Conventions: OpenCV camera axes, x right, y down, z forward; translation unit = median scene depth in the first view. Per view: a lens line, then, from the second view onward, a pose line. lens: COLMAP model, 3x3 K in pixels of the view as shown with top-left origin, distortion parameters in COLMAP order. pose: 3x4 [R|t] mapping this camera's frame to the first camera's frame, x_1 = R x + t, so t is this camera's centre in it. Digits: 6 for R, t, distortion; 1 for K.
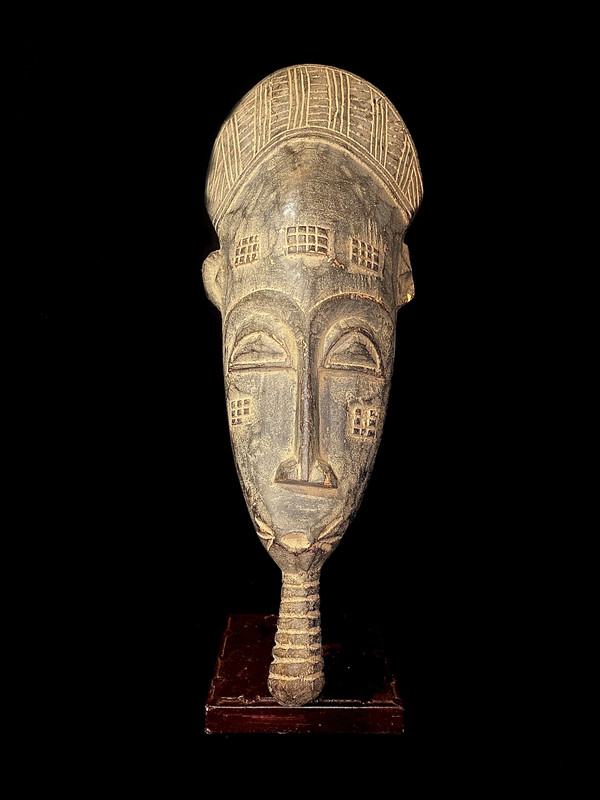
lens RADIAL K [[619.0, 0, 300.0], [0, 619.0, 400.0], [0, 0, 1]] dist [0.134609, -0.365798]
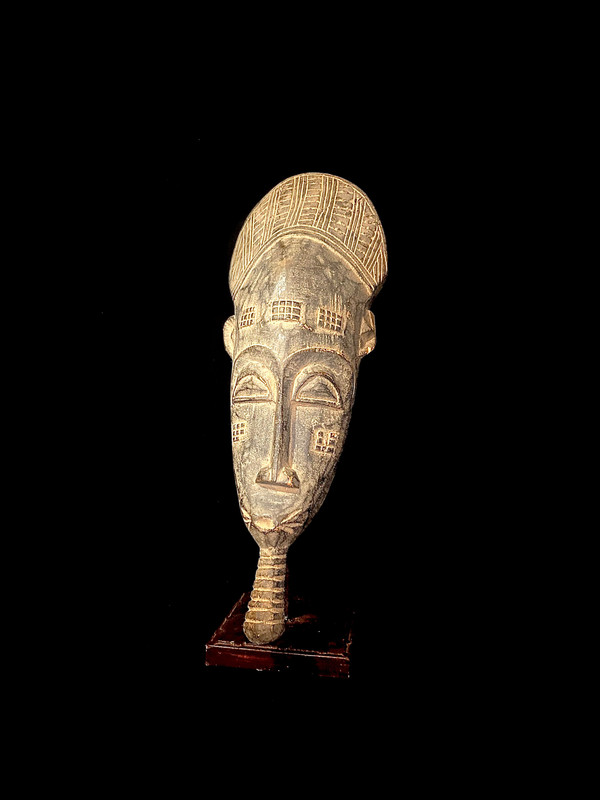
lens RADIAL K [[615.4, 0, 300.0], [0, 615.4, 400.0], [0, 0, 1]] dist [0.168089, -0.537032]
pose [[0.986191, 0.015251, -0.164909, 0.268995], [-0.024018, 0.998395, -0.051298, 0.015041], [0.163862, 0.054550, 0.984974, -0.345470]]
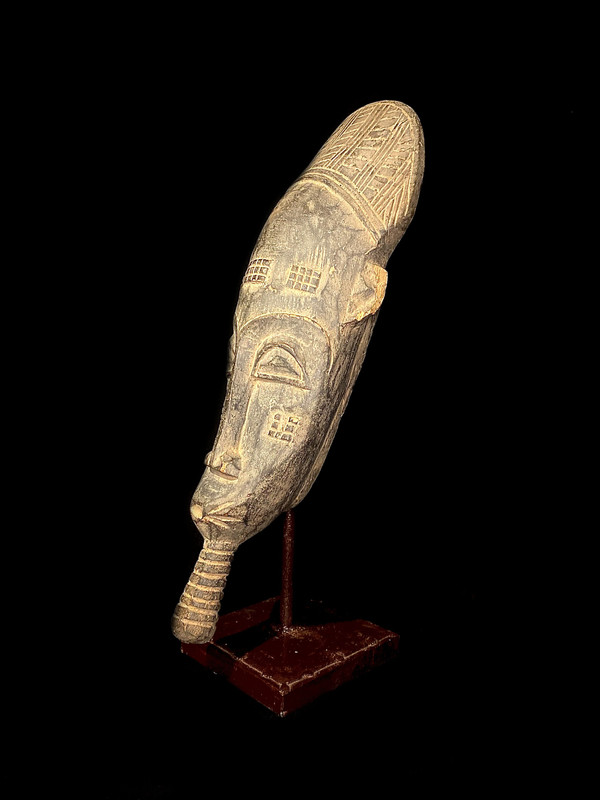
lens RADIAL K [[615.4, 0, 300.0], [0, 615.4, 400.0], [0, 0, 1]] dist [0.168089, -0.537032]
pose [[0.689684, 0.065038, -0.721183, 0.925994], [-0.092605, 0.995702, 0.001235, -0.016756], [0.718164, 0.065934, 0.692743, 0.242367]]
